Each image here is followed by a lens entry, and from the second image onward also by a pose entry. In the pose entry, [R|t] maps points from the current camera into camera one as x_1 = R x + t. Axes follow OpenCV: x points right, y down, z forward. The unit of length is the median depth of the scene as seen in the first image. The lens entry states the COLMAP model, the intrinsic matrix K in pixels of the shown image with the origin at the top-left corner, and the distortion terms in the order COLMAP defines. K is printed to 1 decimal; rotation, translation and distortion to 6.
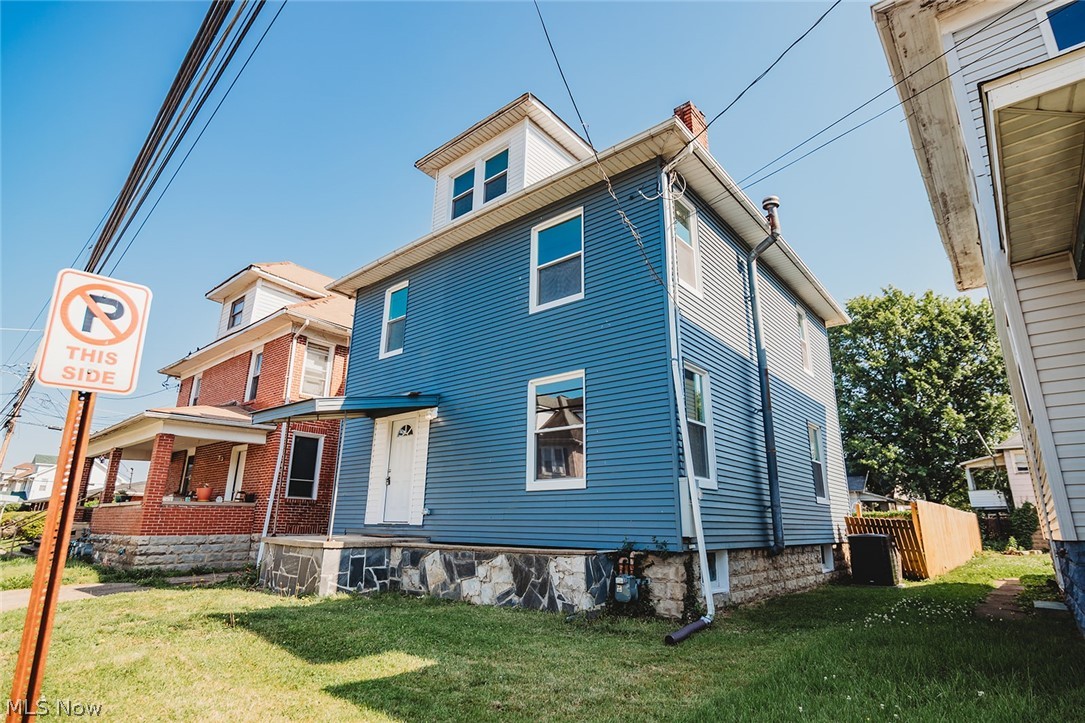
lens RADIAL K [[566.8, 0, 543.9], [0, 566.8, 362.2], [0, 0, 1]] dist [-0.017145, 0.003049]
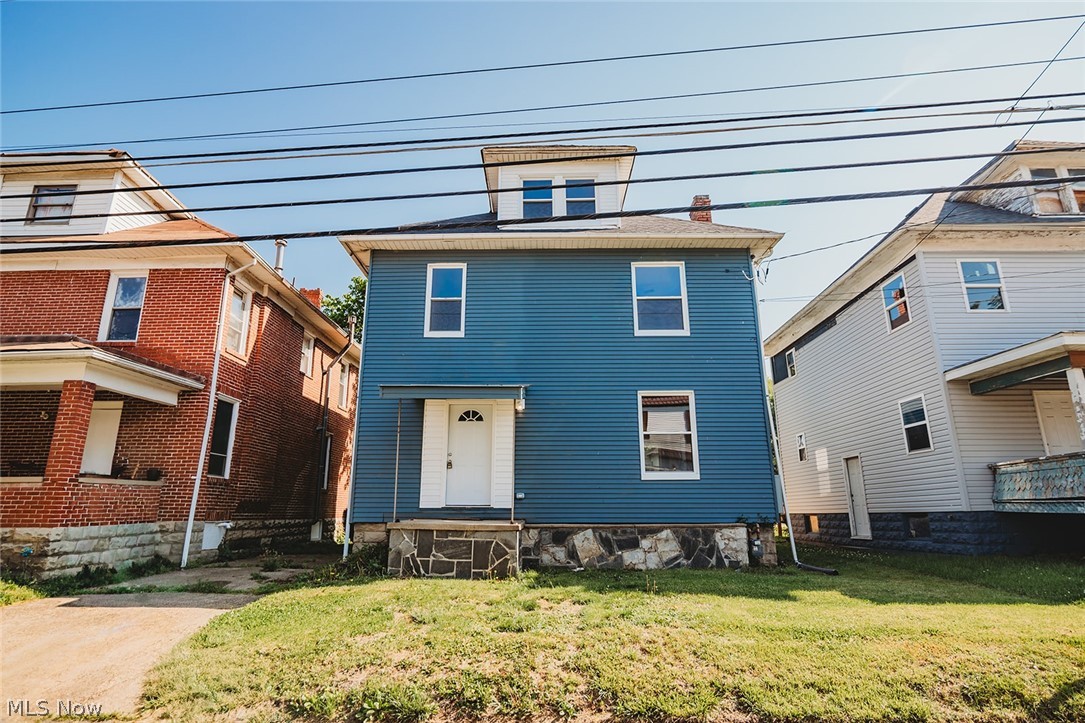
lens RADIAL K [[566.8, 0, 548.6], [0, 566.8, 365.6], [0, 0, 1]] dist [-0.017145, 0.003049]
pose [[0.773304, 0.147265, 0.616696, -1.024325], [-0.168505, 0.985408, -0.024016, 0.043612], [-0.611234, -0.085345, 0.786835, 0.164479]]
